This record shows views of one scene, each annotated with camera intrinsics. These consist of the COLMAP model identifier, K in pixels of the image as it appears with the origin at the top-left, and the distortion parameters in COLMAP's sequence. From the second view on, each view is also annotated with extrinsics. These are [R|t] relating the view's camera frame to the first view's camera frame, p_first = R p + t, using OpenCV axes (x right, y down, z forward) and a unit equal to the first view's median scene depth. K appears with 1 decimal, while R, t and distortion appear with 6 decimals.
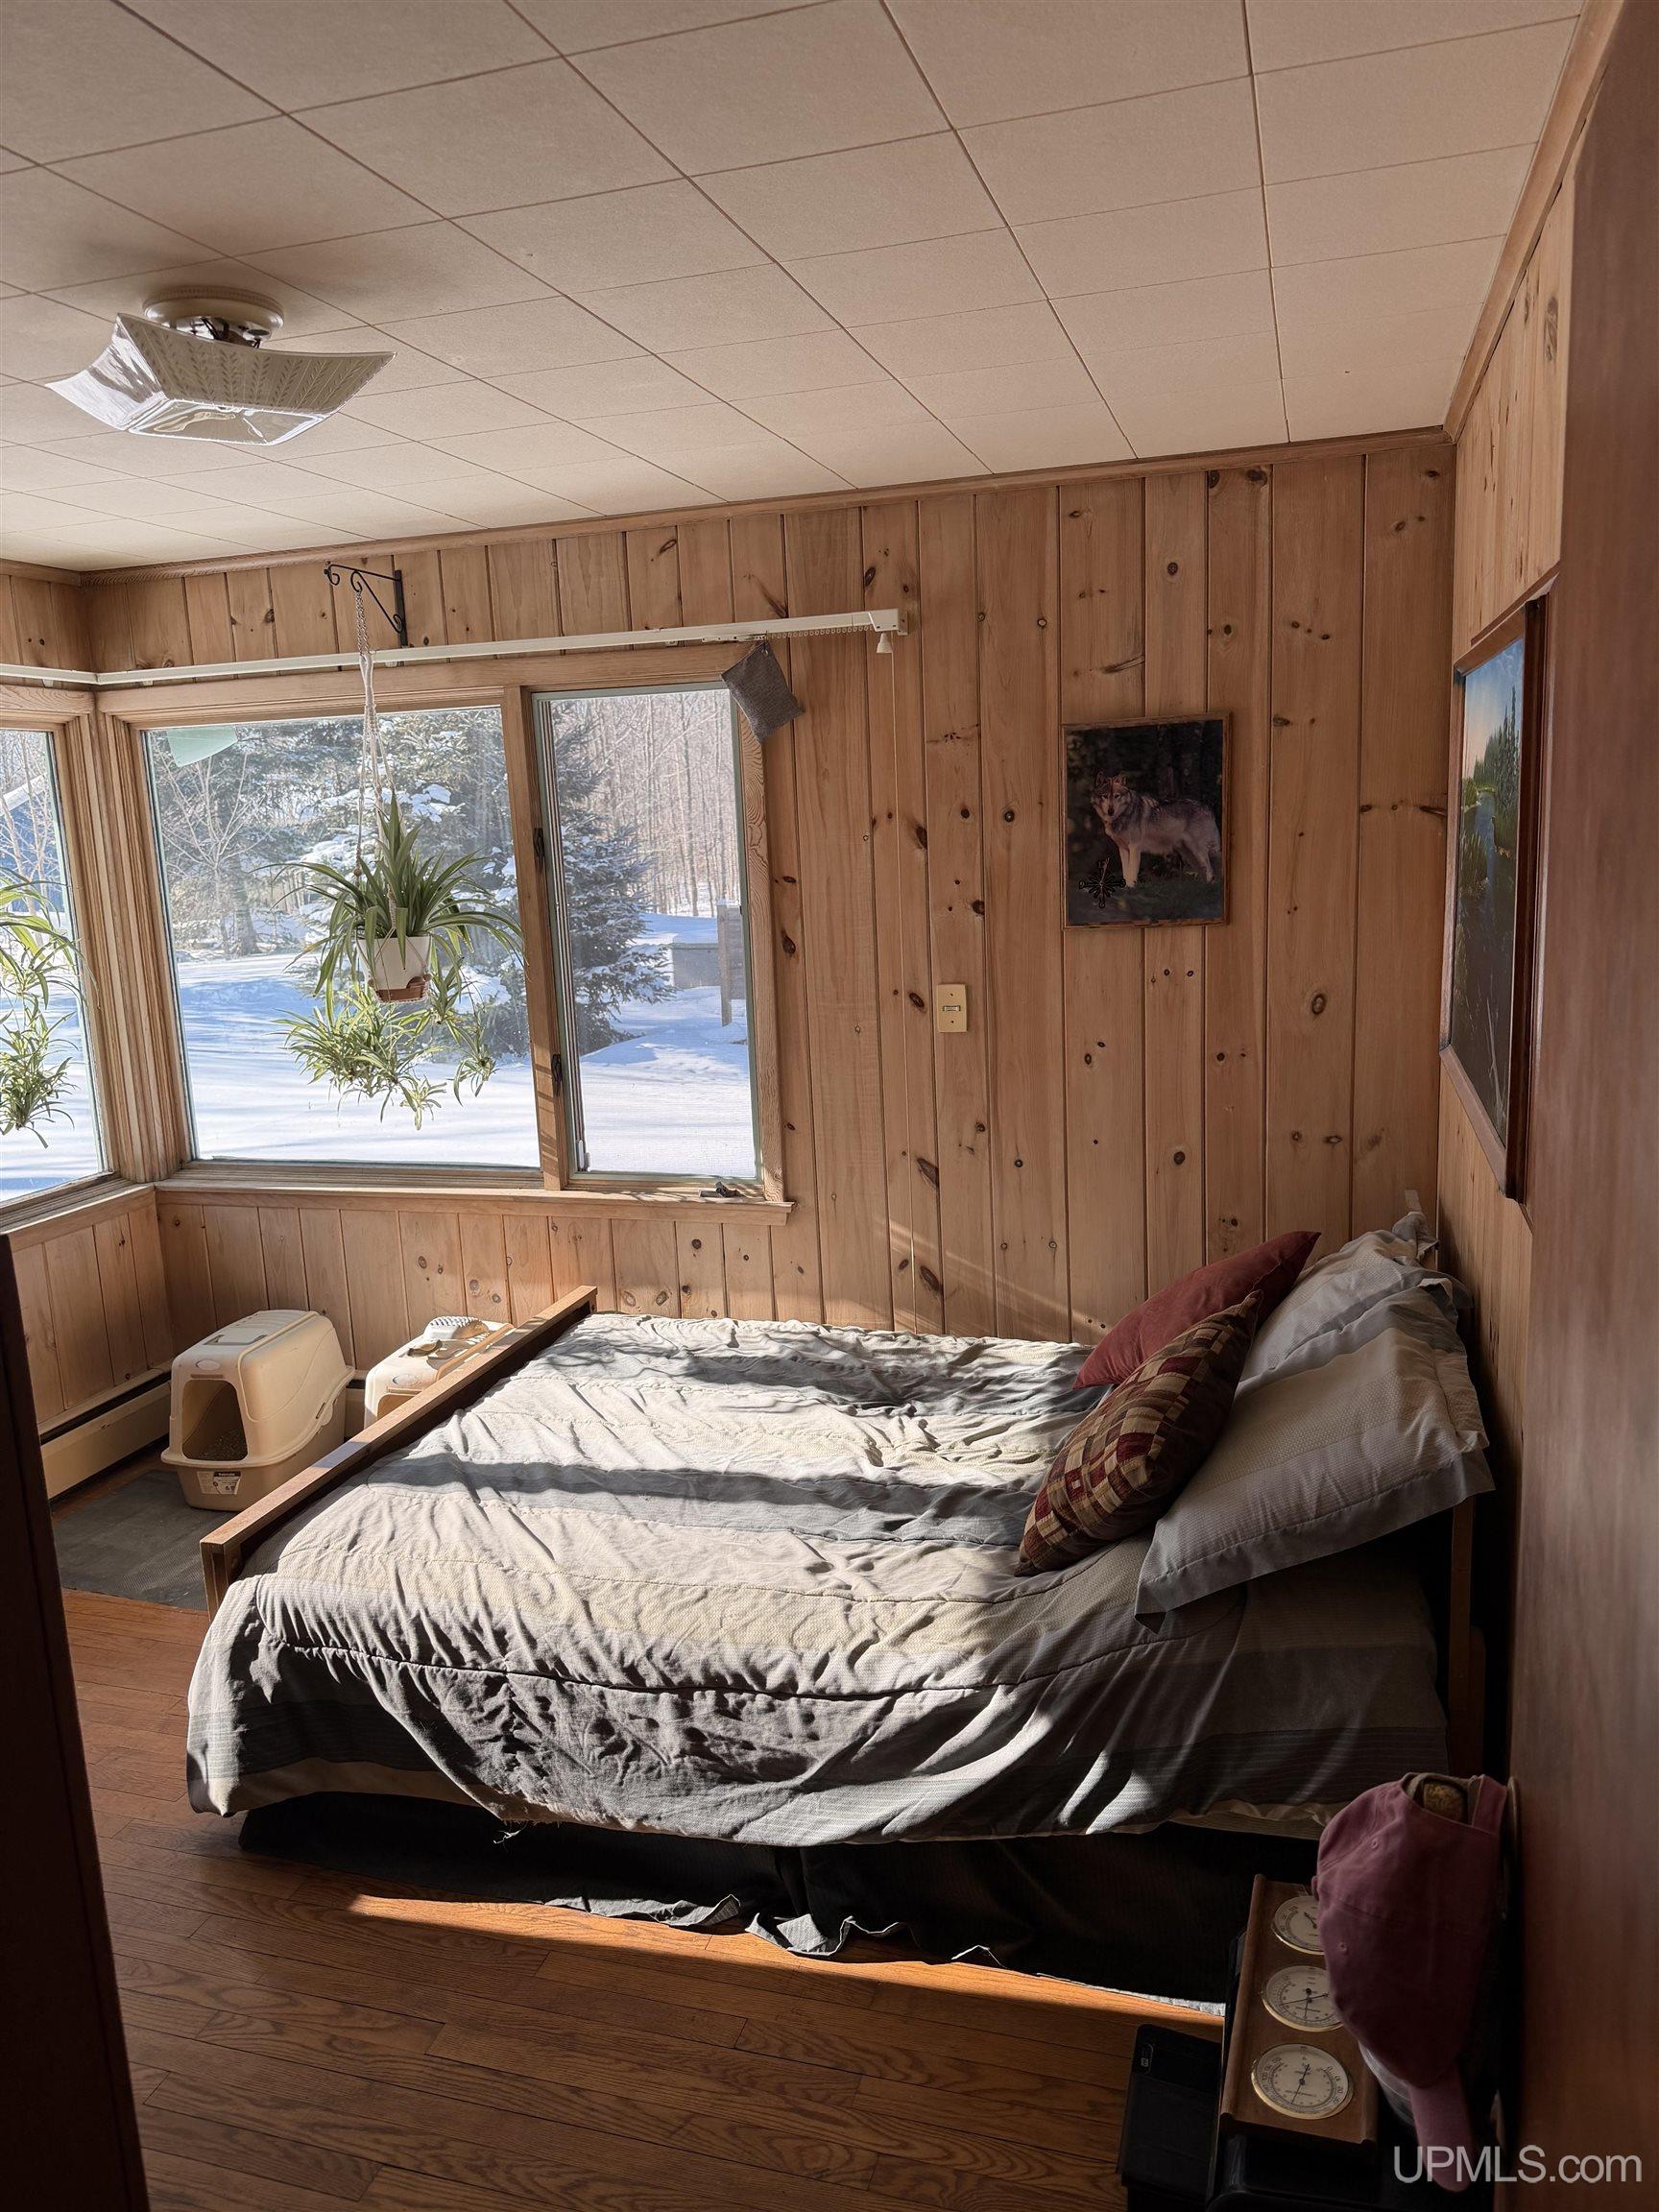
lens RADIAL K [[1548.9, 0, 826.2], [0, 1548.9, 1126.2], [0, 0, 1]] dist [0.194867, -0.410591]
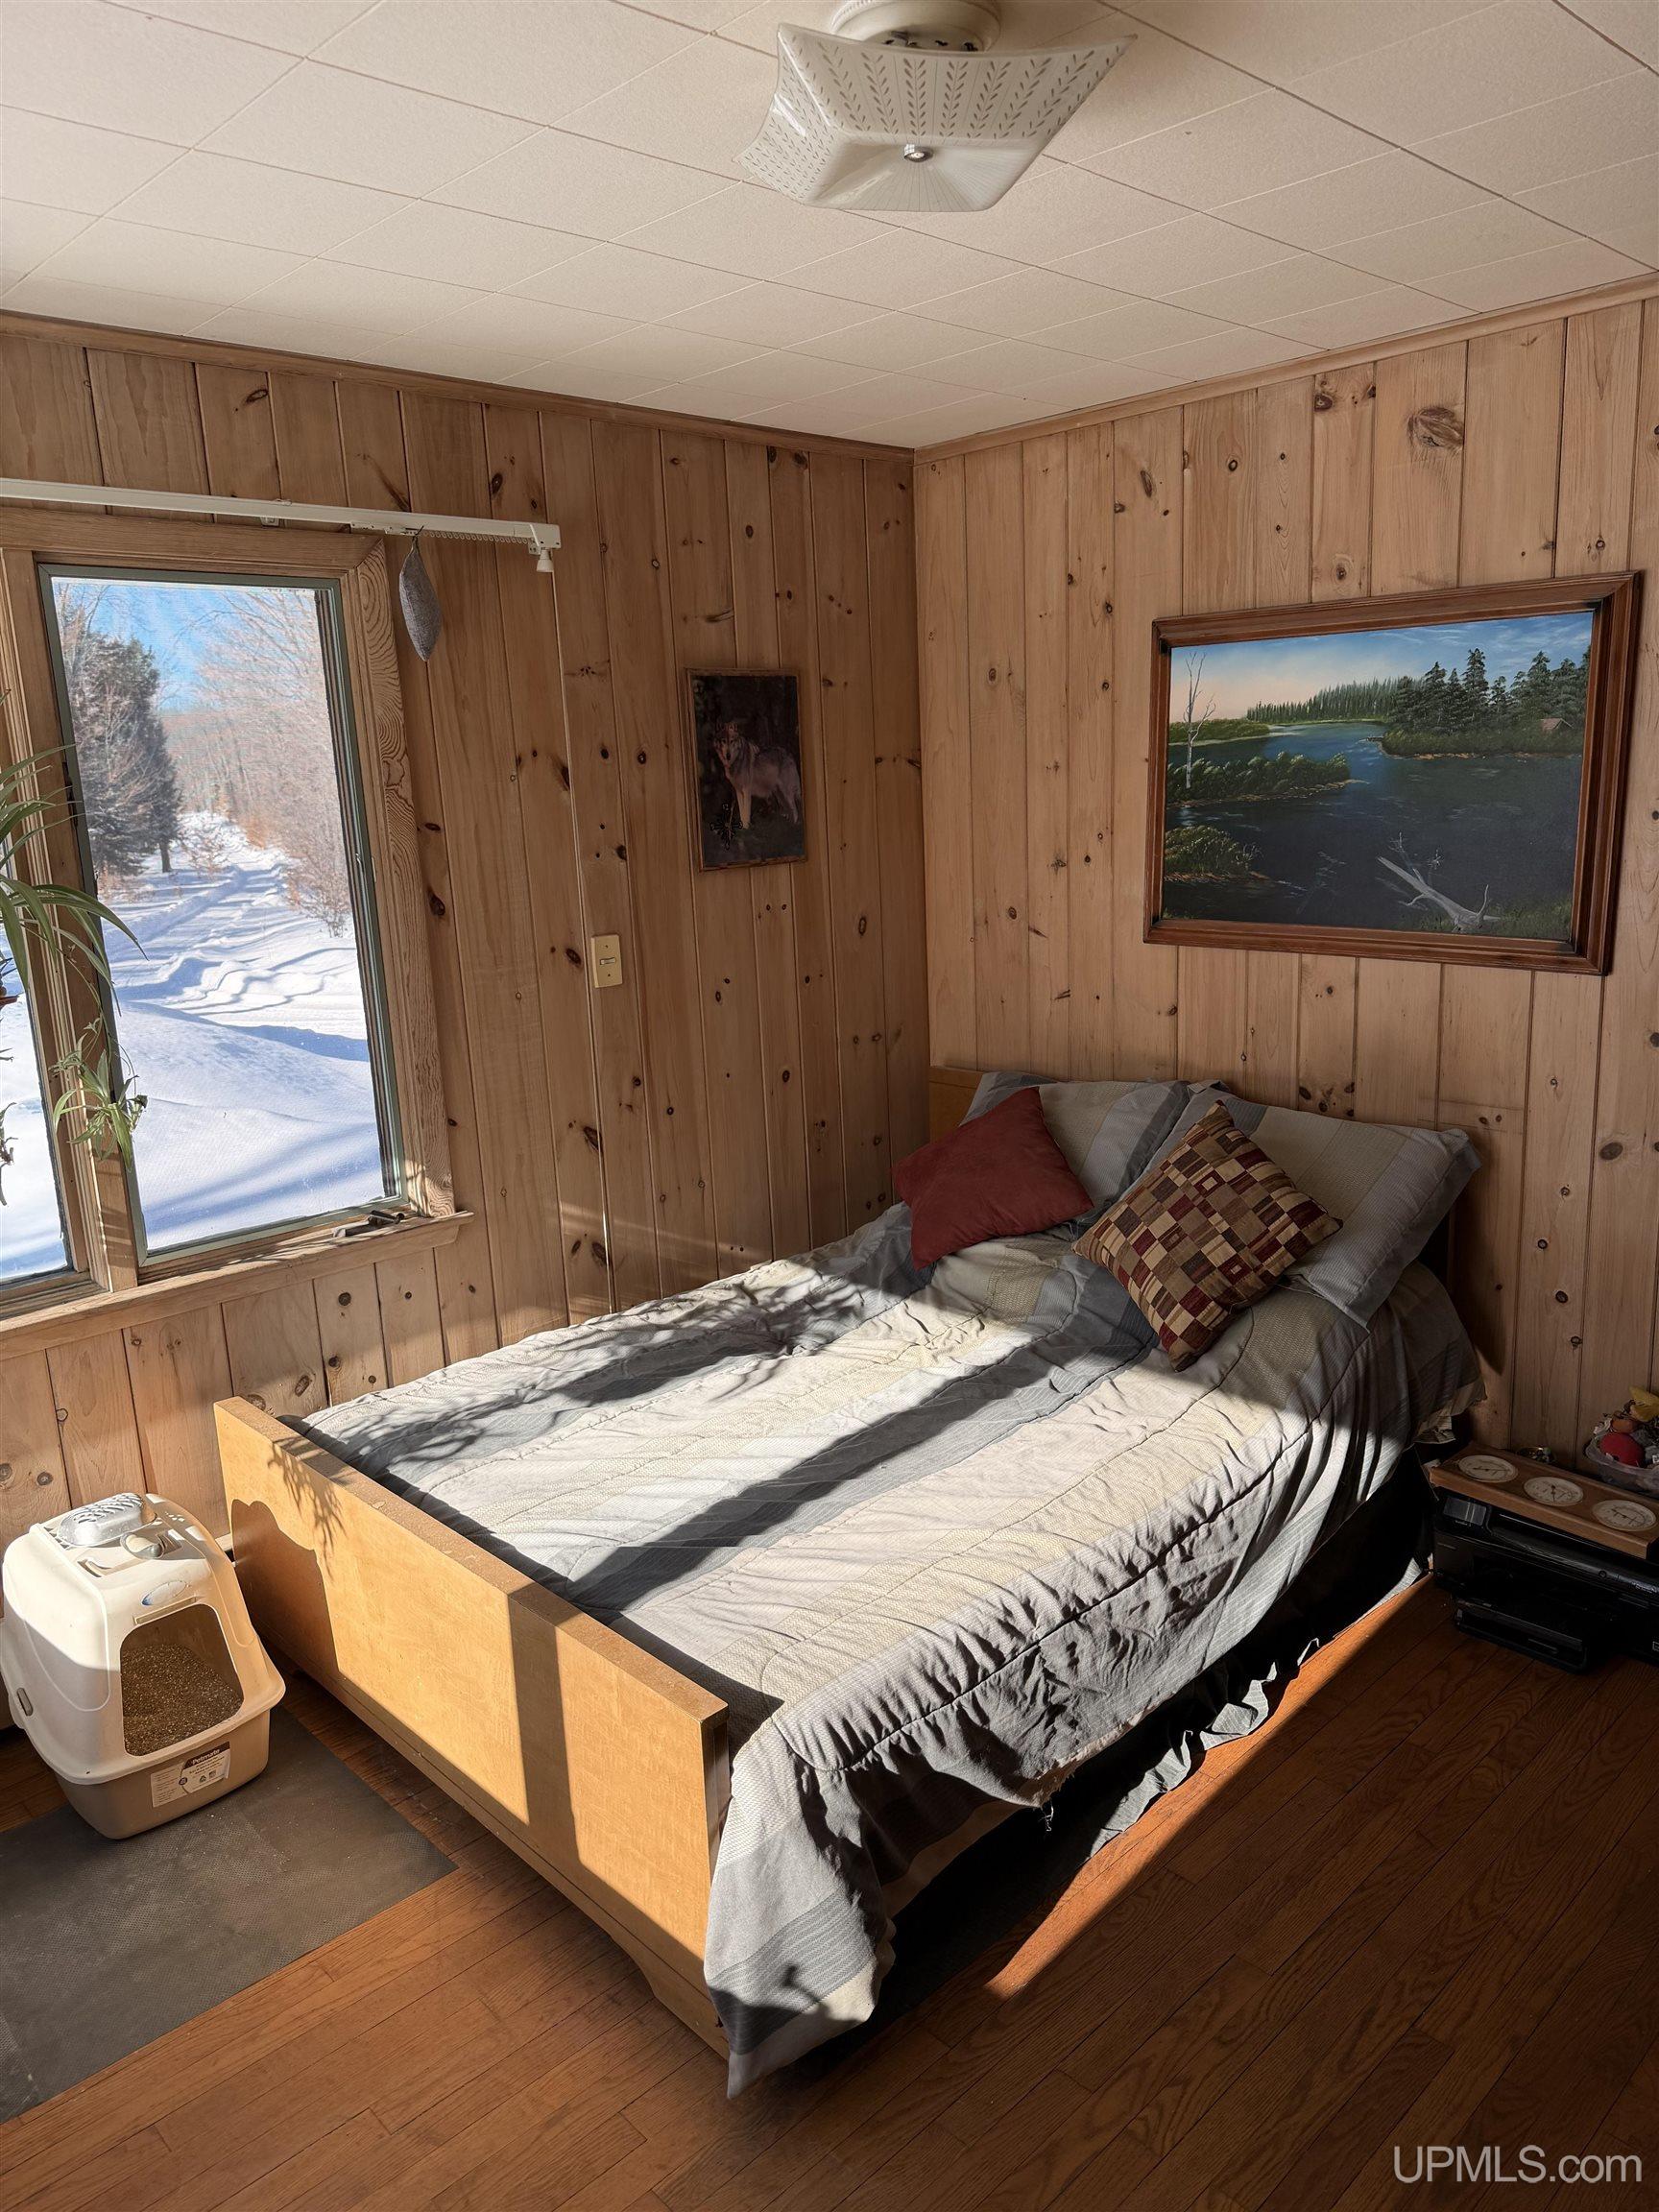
lens RADIAL K [[1548.9, 0, 826.2], [0, 1548.9, 1126.2], [0, 0, 1]] dist [0.194867, -0.410591]
pose [[0.478670, -0.173052, 0.860772, -0.736680], [0.189036, 0.977704, 0.091438, -0.041449], [-0.857403, 0.118948, 0.500711, 0.448138]]
